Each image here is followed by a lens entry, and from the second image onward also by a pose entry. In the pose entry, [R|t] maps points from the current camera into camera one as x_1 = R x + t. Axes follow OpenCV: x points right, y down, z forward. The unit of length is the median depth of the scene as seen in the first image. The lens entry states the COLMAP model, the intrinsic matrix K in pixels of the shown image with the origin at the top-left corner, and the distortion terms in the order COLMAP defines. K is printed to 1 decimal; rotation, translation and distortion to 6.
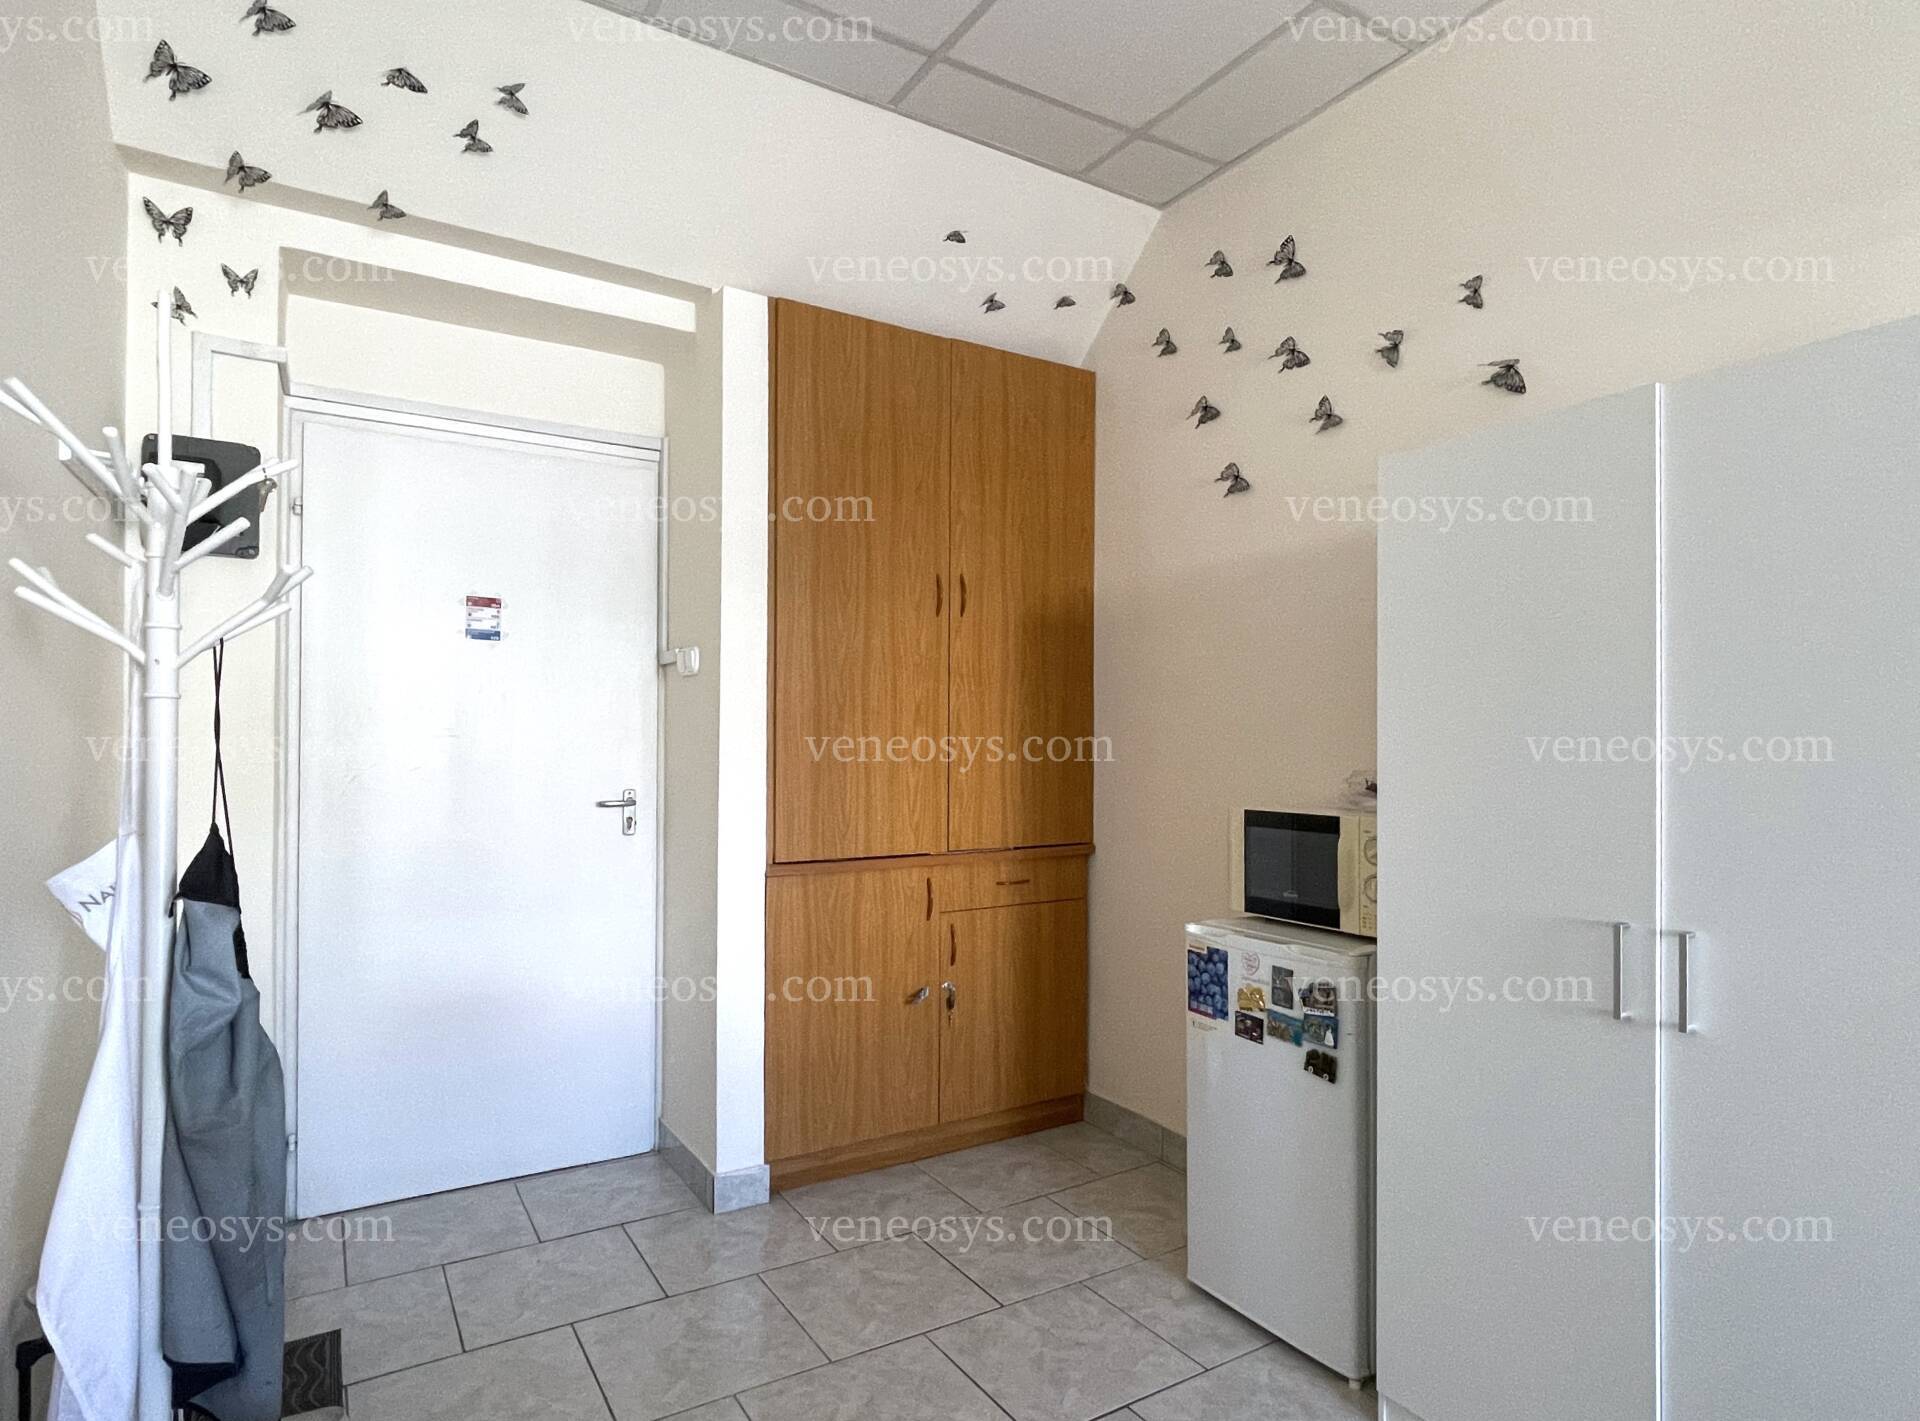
lens RADIAL K [[1053.7, 0, 962.0], [0, 1053.7, 730.7], [0, 0, 1]] dist [0.005154, 0.005277]
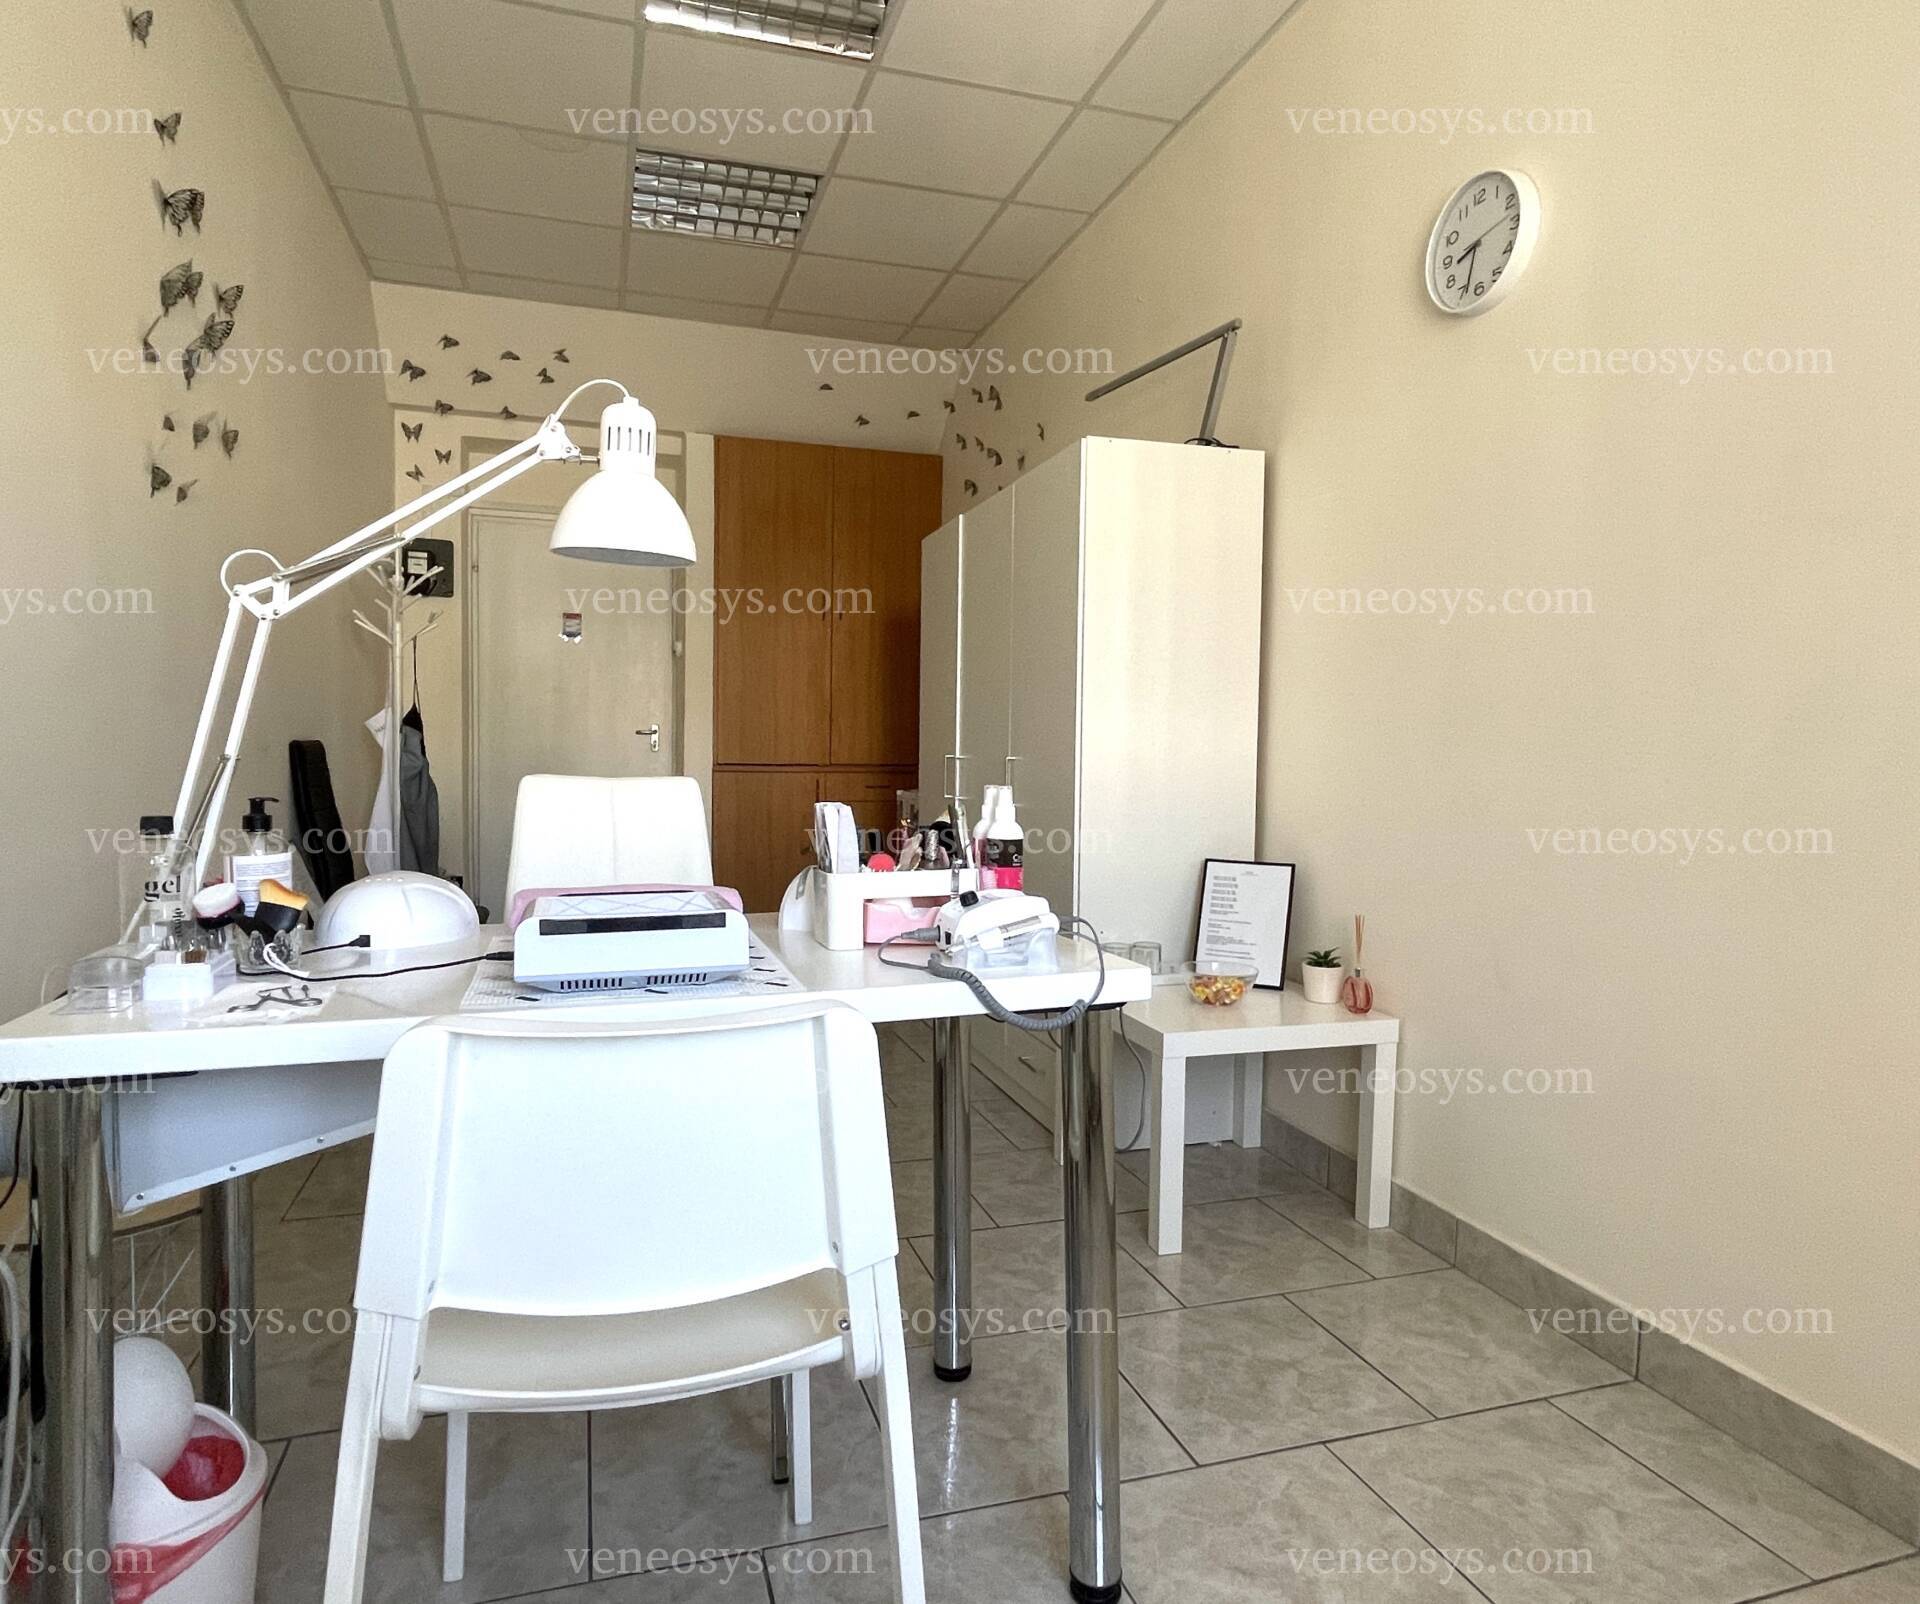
lens RADIAL K [[1149.2, 0, 948.8], [0, 1149.2, 809.3], [0, 0, 1]] dist [-0.008041, 0.000719]
pose [[0.968914, 0.025359, -0.246093, 0.755119], [-0.010101, 0.997958, 0.063068, 0.087007], [0.247190, -0.058622, 0.967192, -0.853852]]
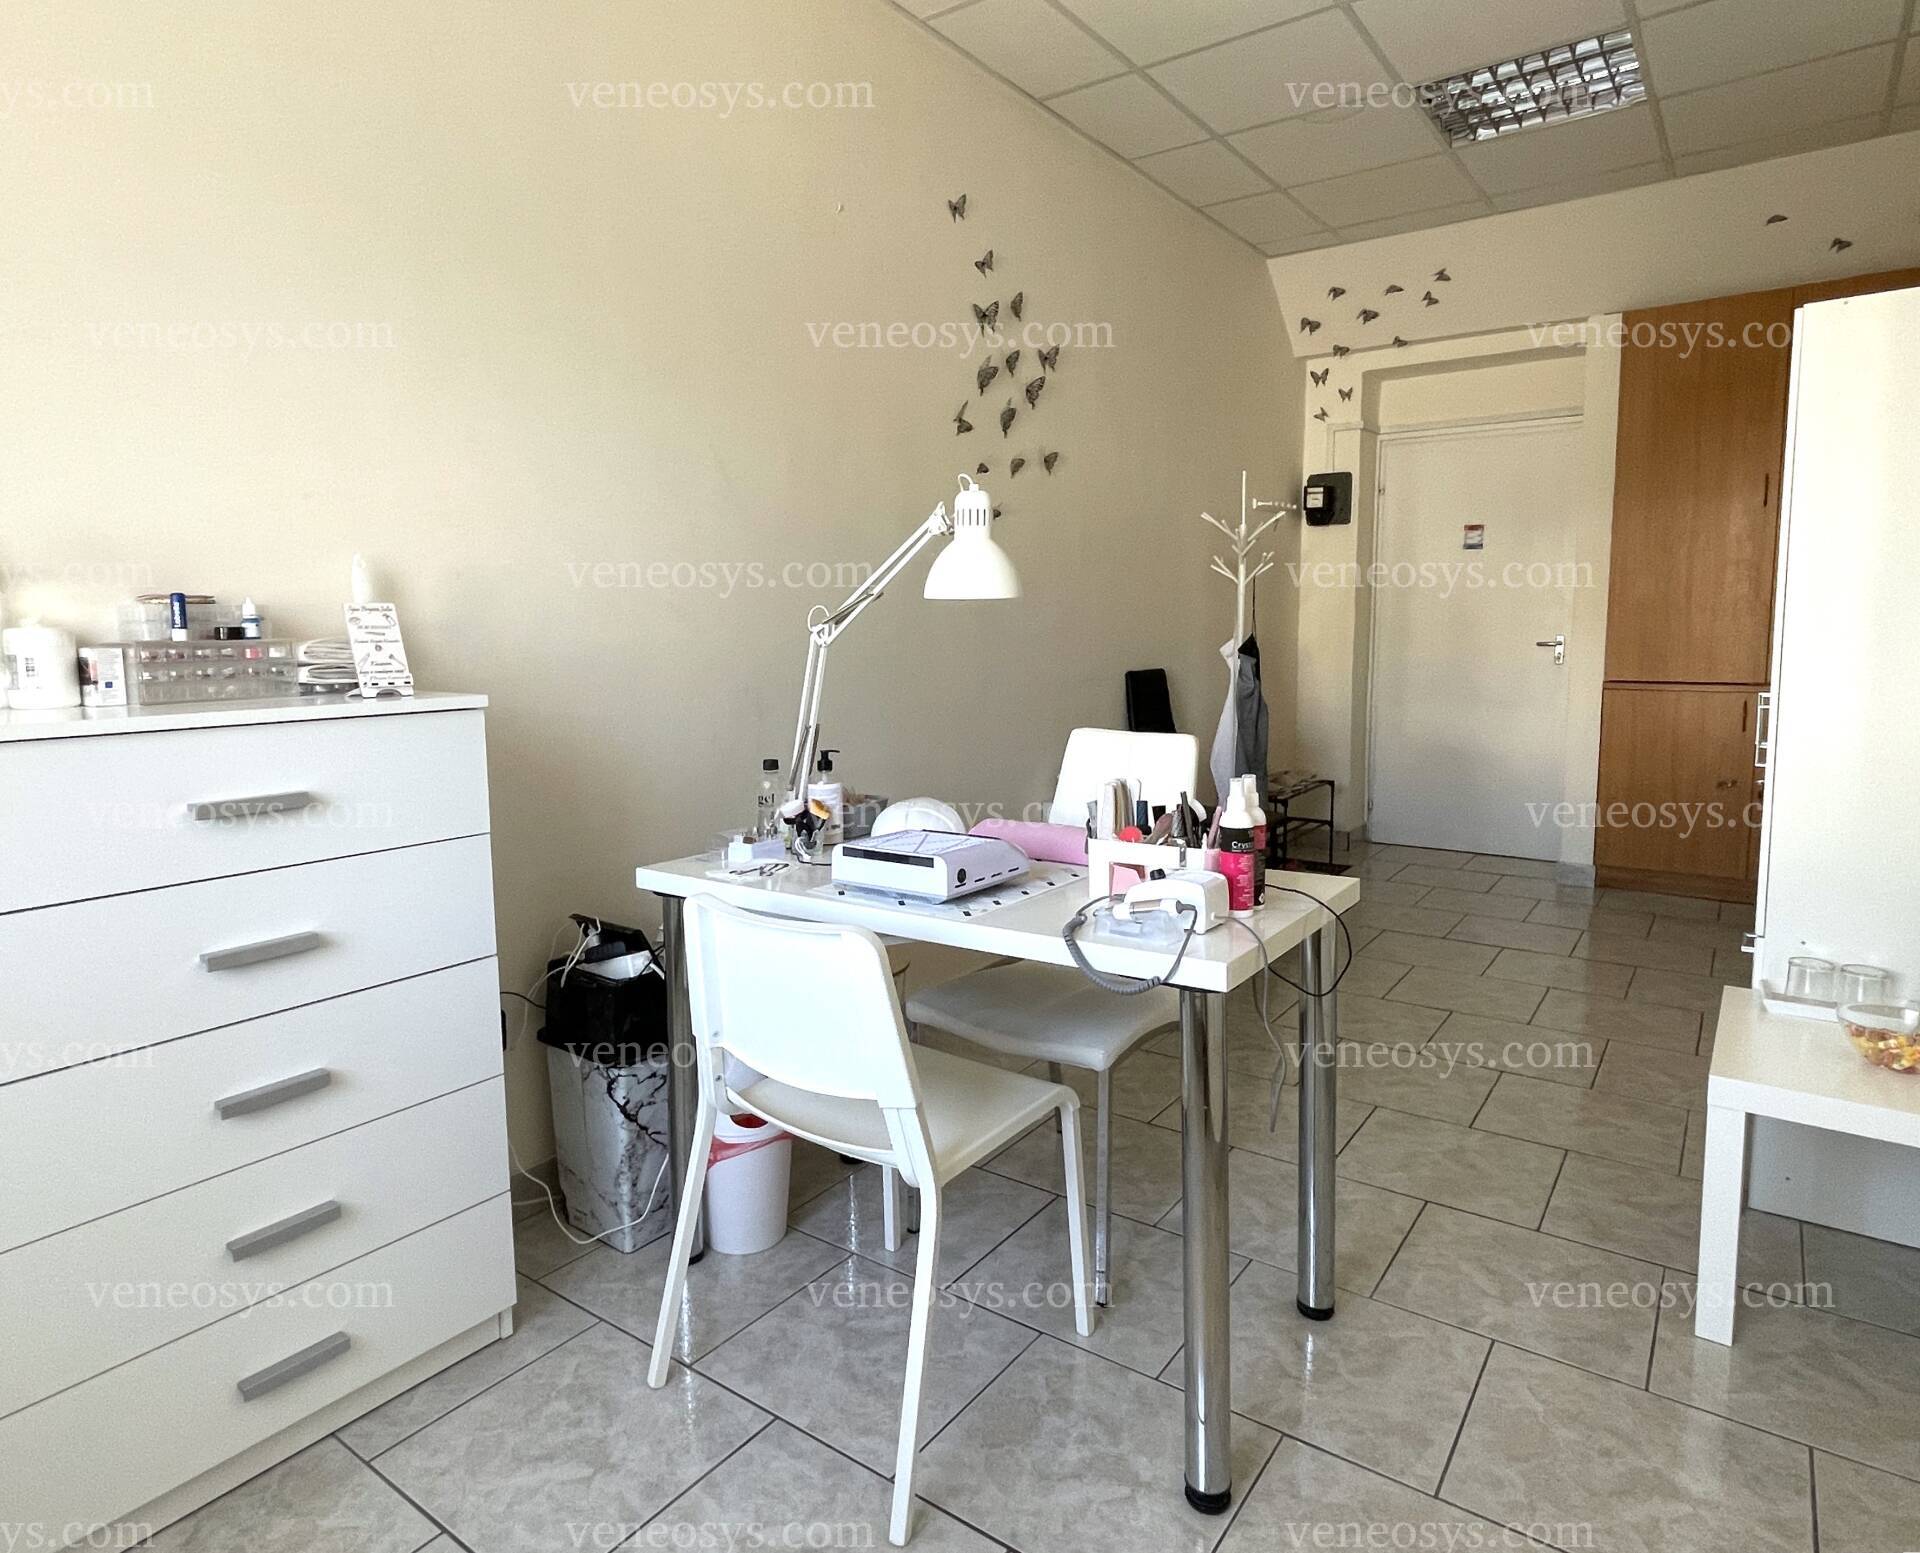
lens RADIAL K [[1141.8, 0, 917.8], [0, 1141.8, 743.1], [0, 0, 1]] dist [0.001456, 0.000488]
pose [[0.368302, 0.090320, -0.925308, 1.176267], [0.020332, 0.994249, 0.105142, 0.019135], [0.929484, -0.057537, 0.364348, -0.677719]]
